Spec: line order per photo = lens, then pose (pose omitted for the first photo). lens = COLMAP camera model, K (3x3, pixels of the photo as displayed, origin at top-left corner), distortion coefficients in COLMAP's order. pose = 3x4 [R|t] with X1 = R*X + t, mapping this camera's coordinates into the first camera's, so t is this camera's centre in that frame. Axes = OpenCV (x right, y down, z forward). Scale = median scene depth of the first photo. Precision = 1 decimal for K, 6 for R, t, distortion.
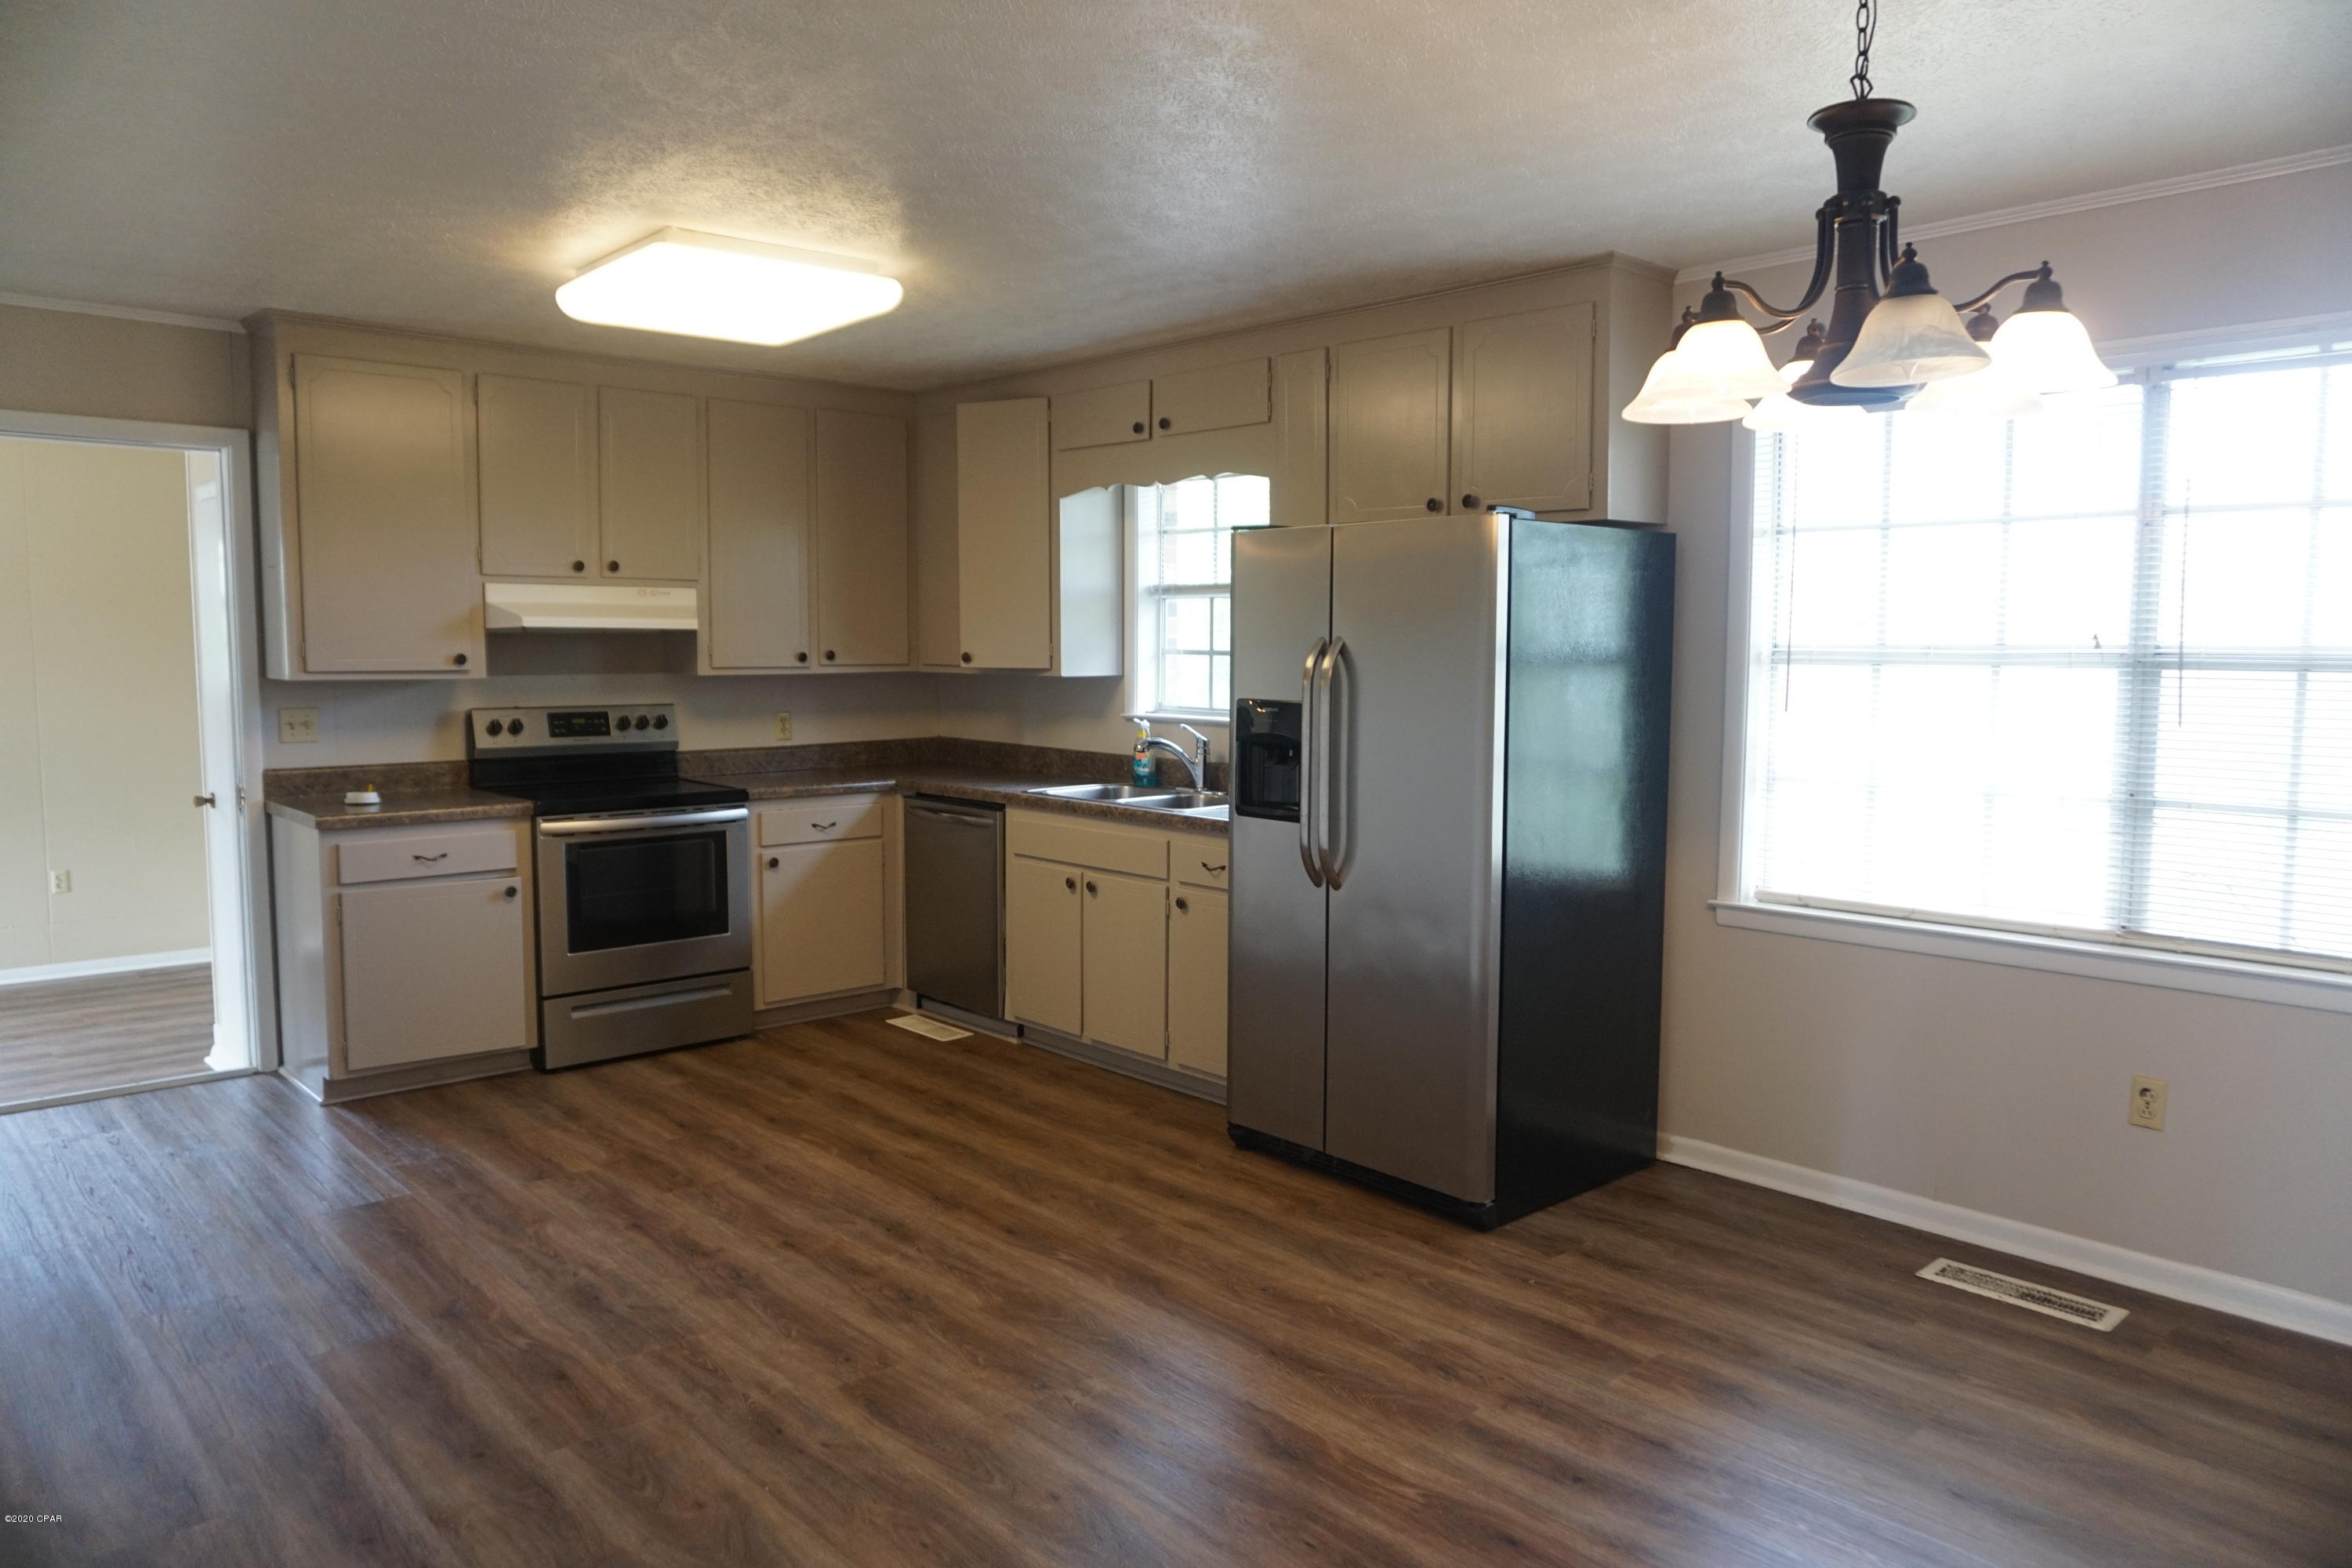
lens RADIAL K [[1567.8, 0, 1177.7], [0, 1567.8, 787.5], [0, 0, 1]] dist [-0.051131, 0.048487]
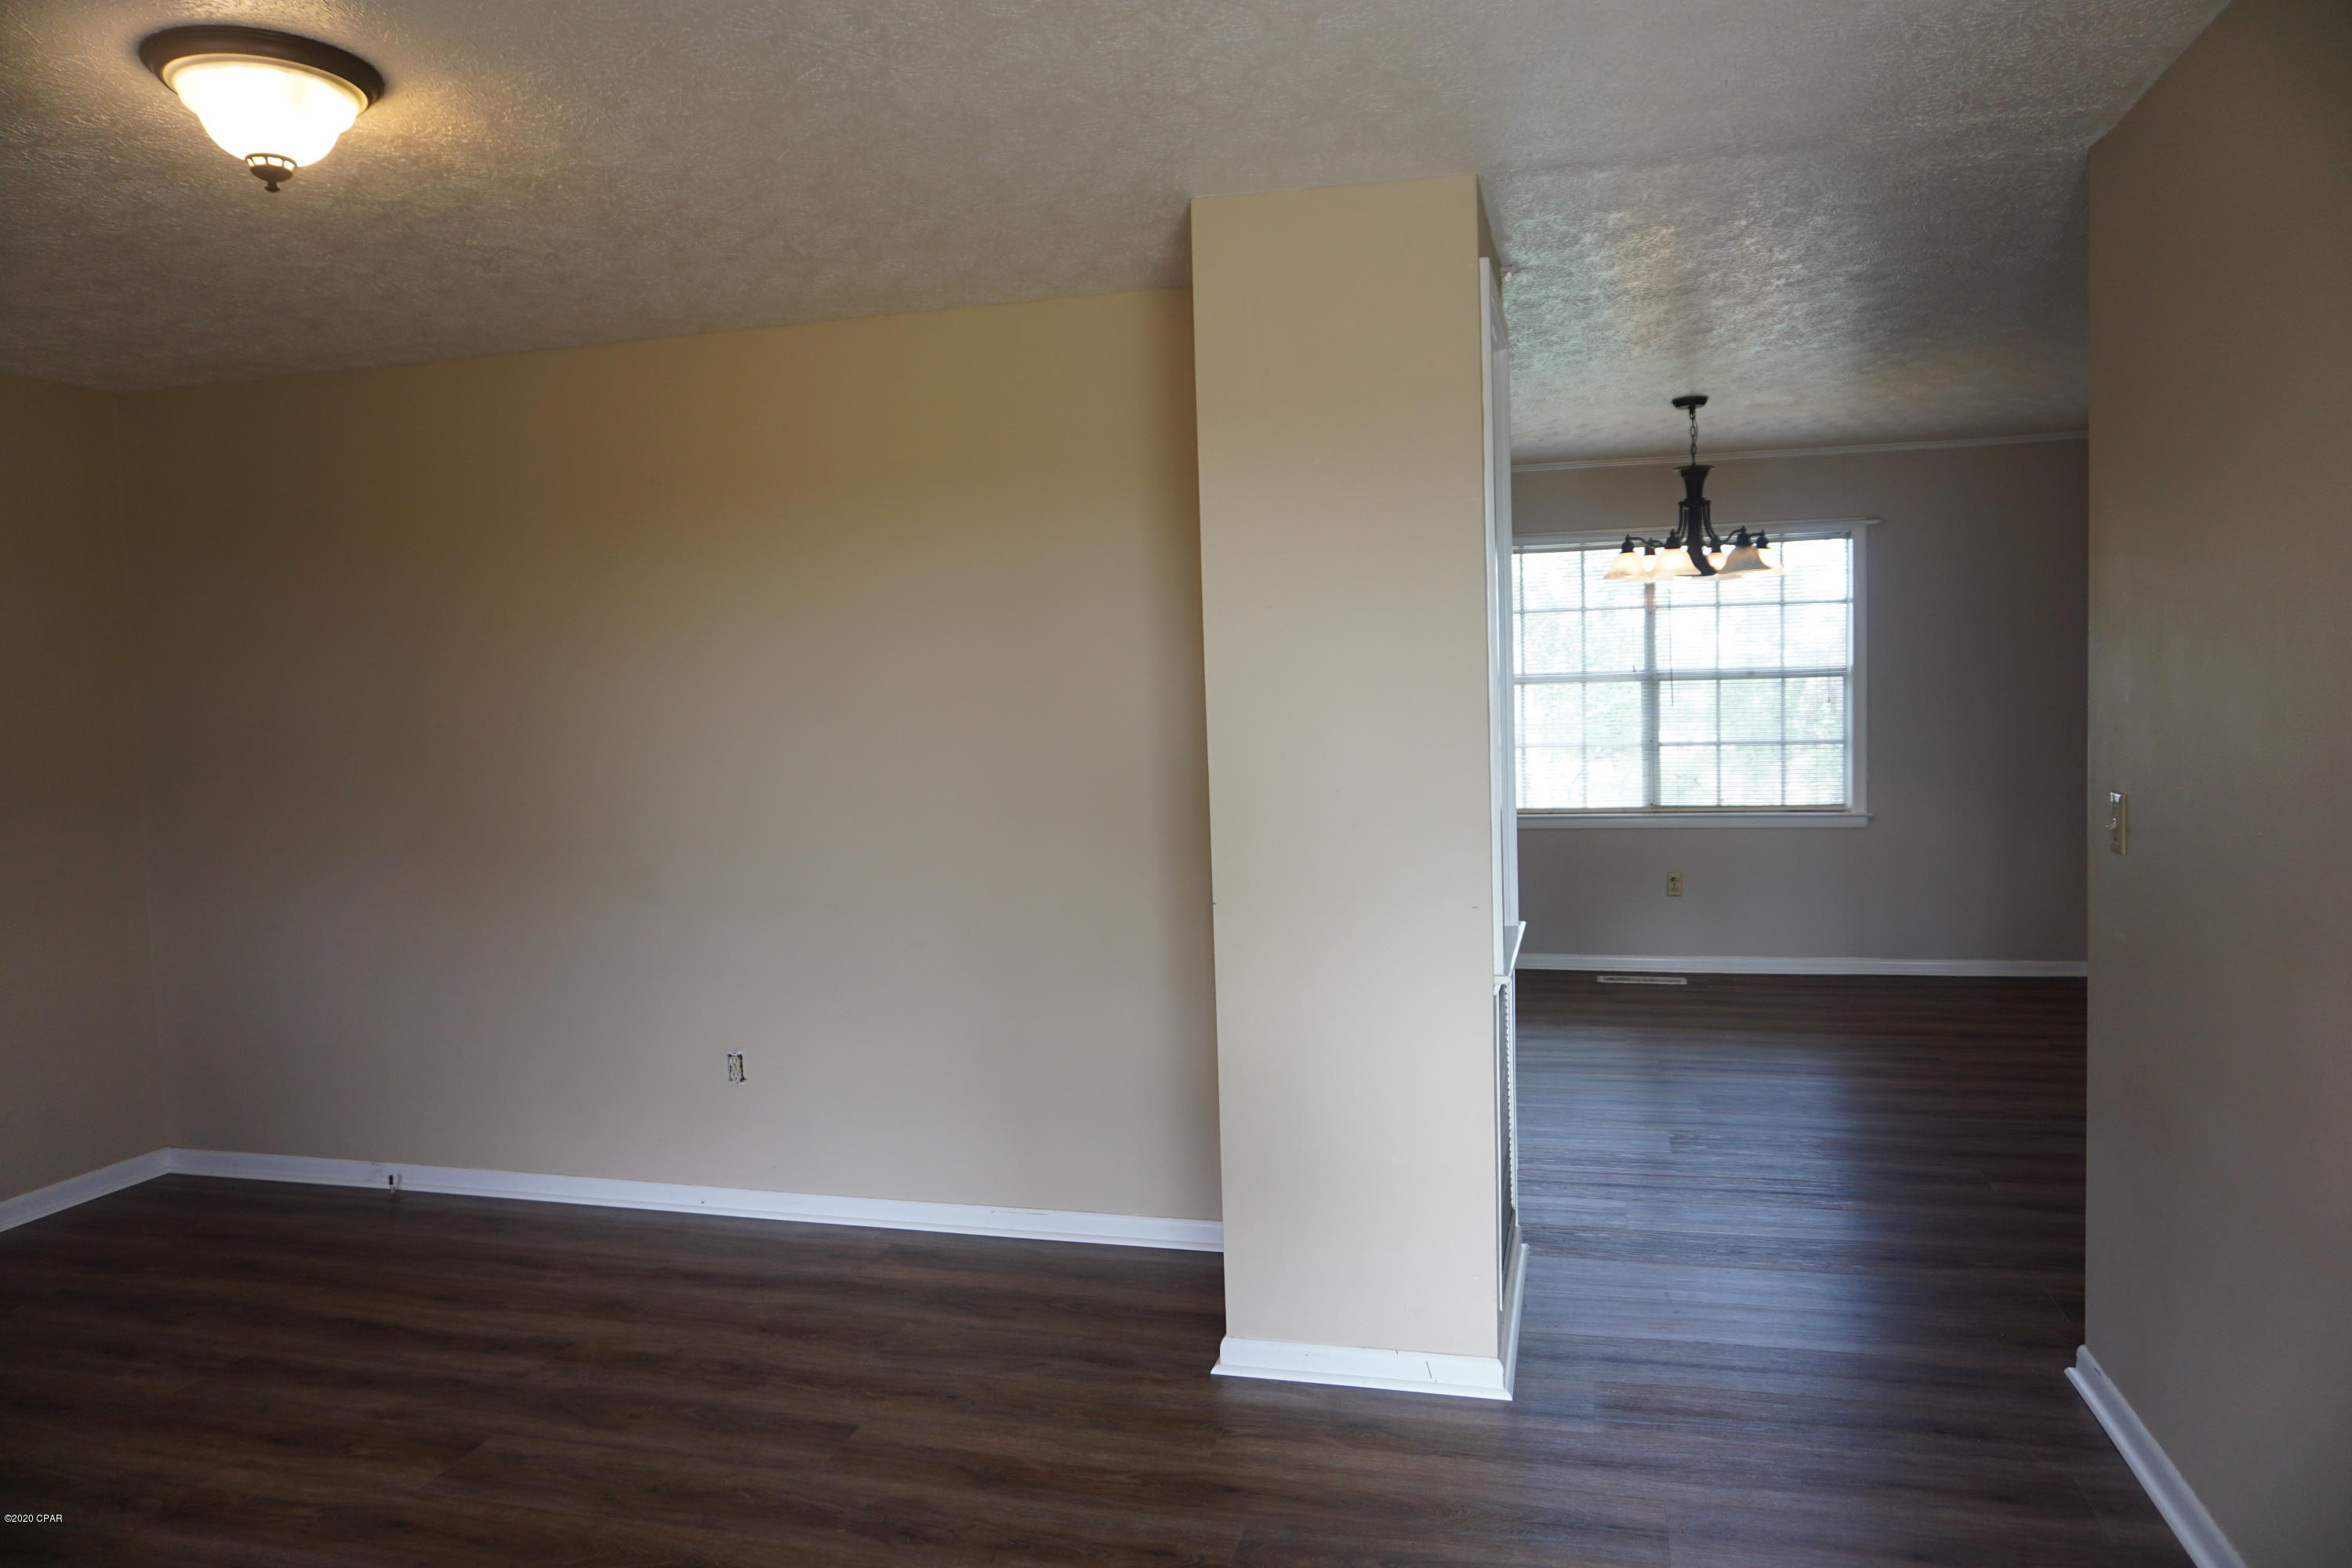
lens RADIAL K [[1575.4, 0, 1181.1], [0, 1575.4, 774.4], [0, 0, 1]] dist [-0.021224, 0.000066]
pose [[0.842514, -0.058002, 0.535543, -0.860221], [0.080303, 0.996601, -0.018395, 0.030853], [-0.532656, 0.058504, 0.844308, -0.372647]]
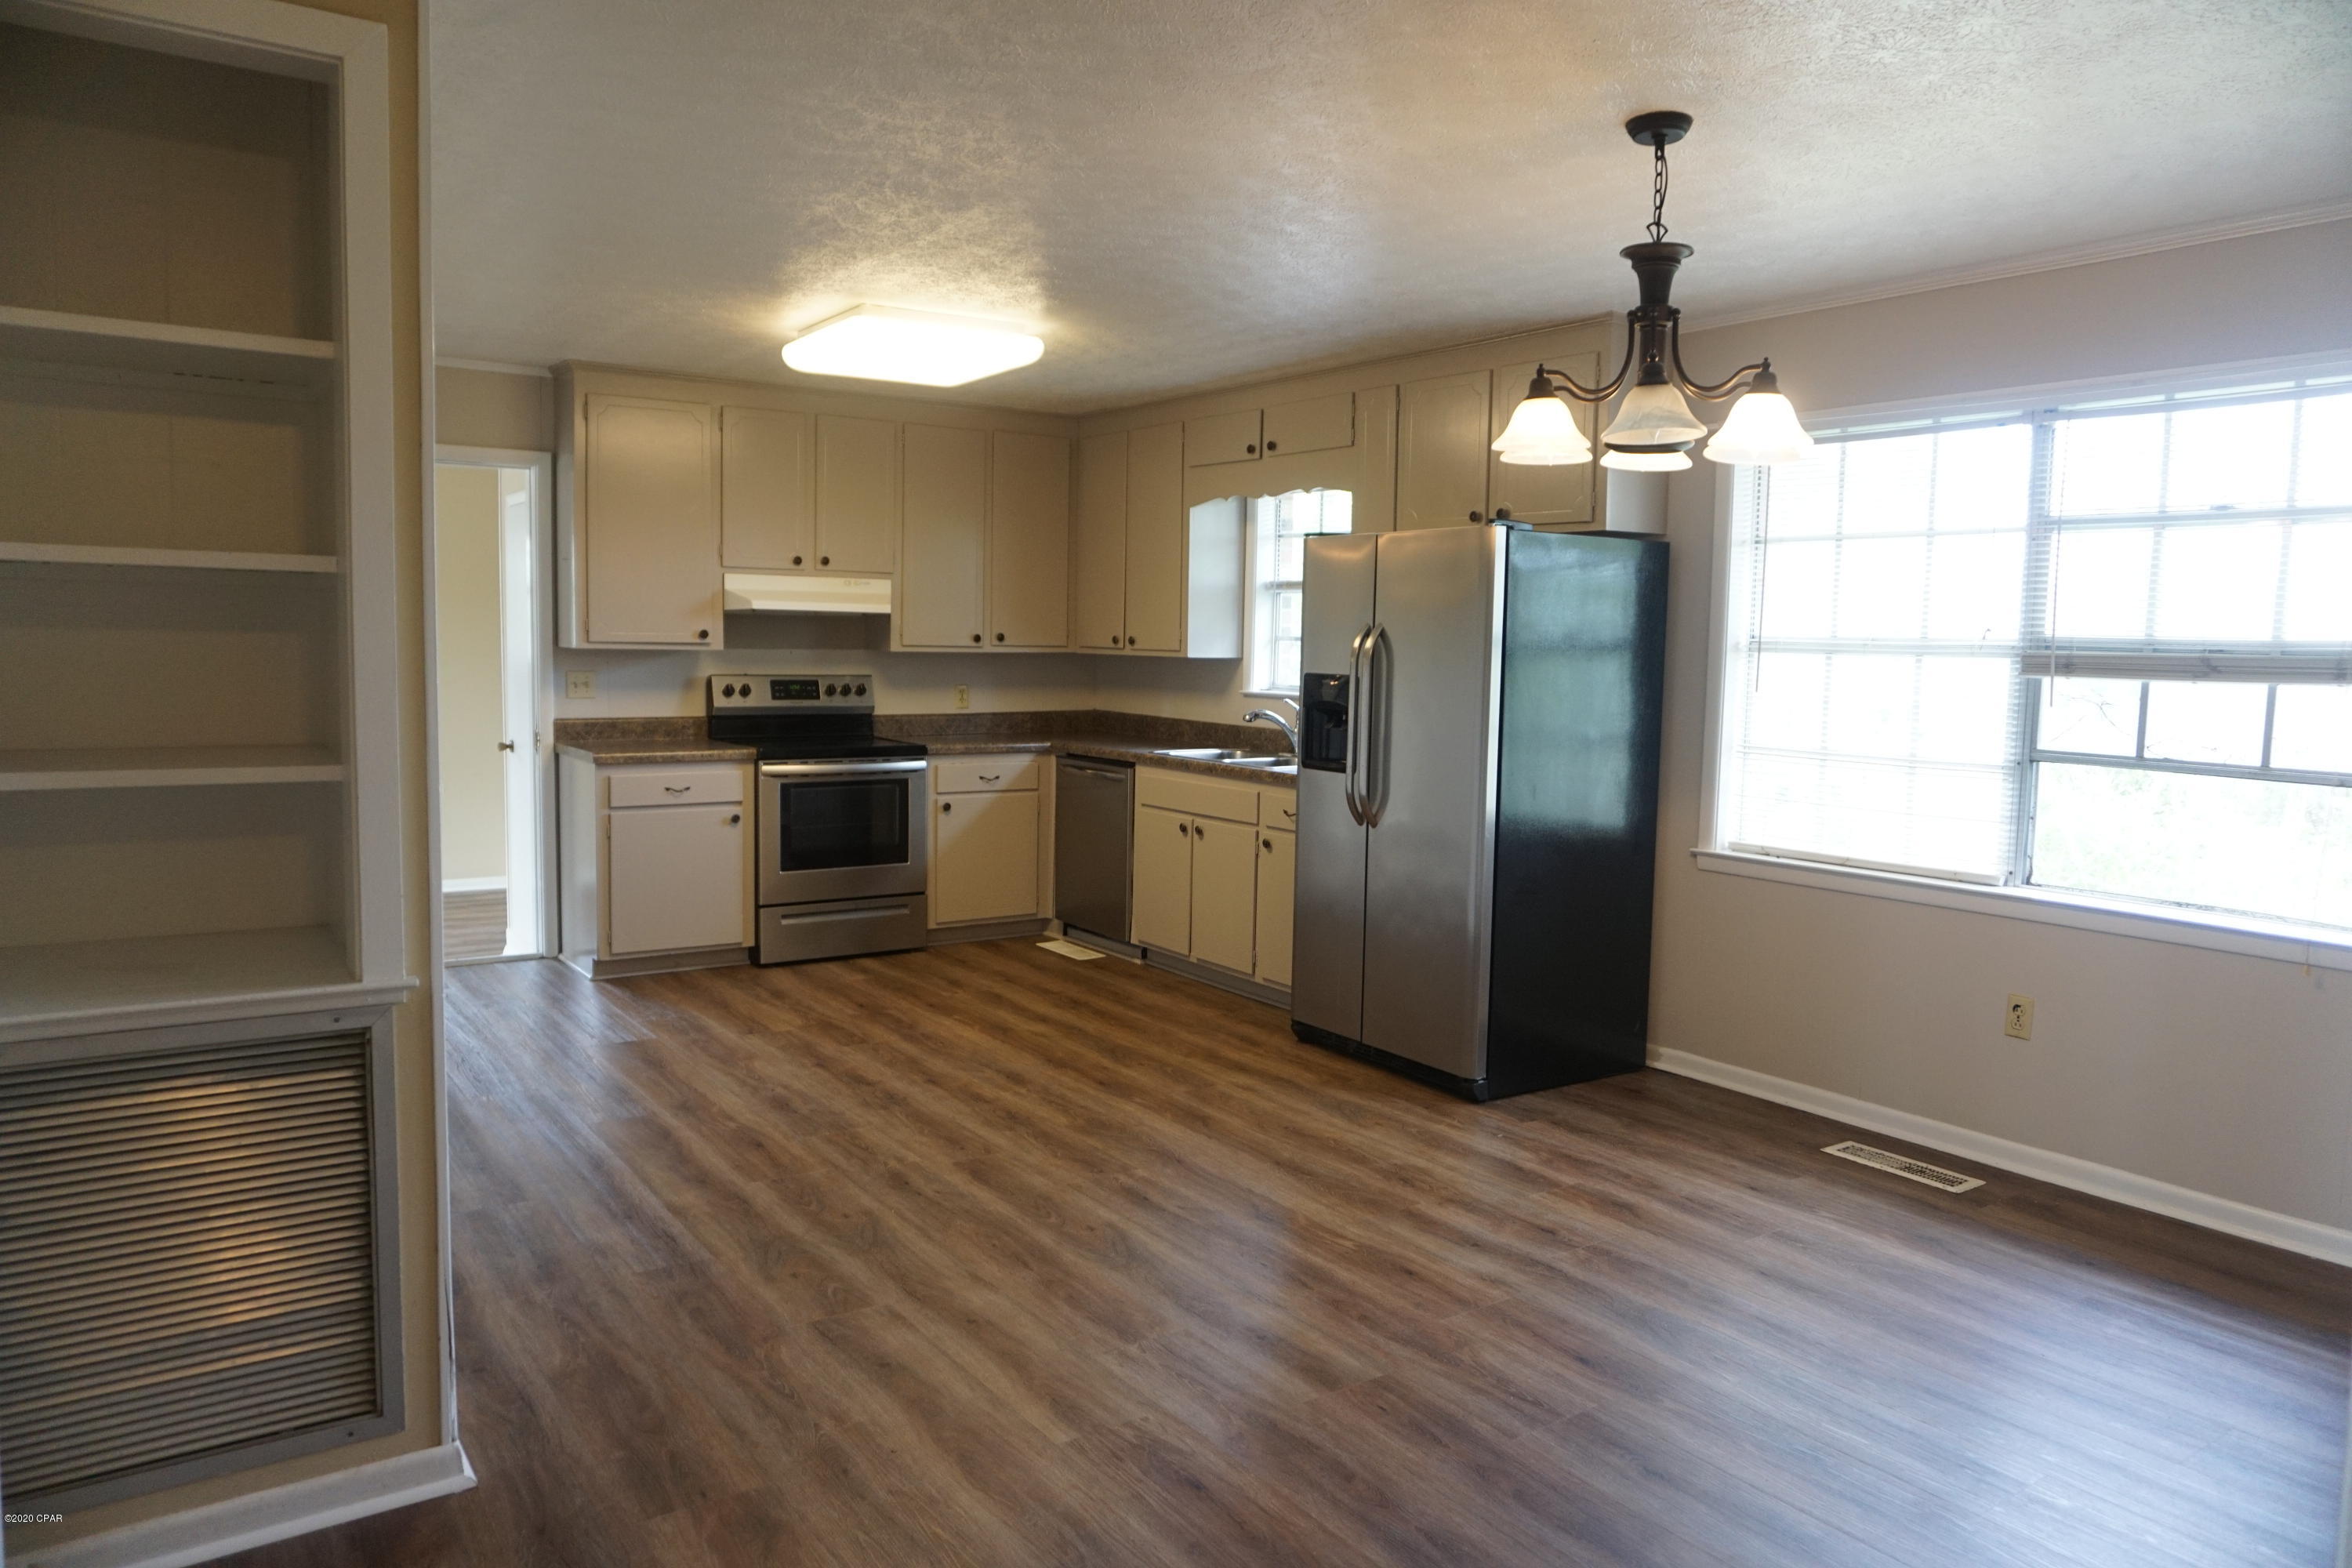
lens RADIAL K [[1567.5, 0, 1180.8], [0, 1567.5, 789.7], [0, 0, 1]] dist [-0.038097, -0.000675]
pose [[0.990736, 0.027970, -0.132893, 0.105455], [-0.027630, 0.999609, 0.004396, 0.031259], [0.132964, -0.000683, 0.991121, -0.229878]]
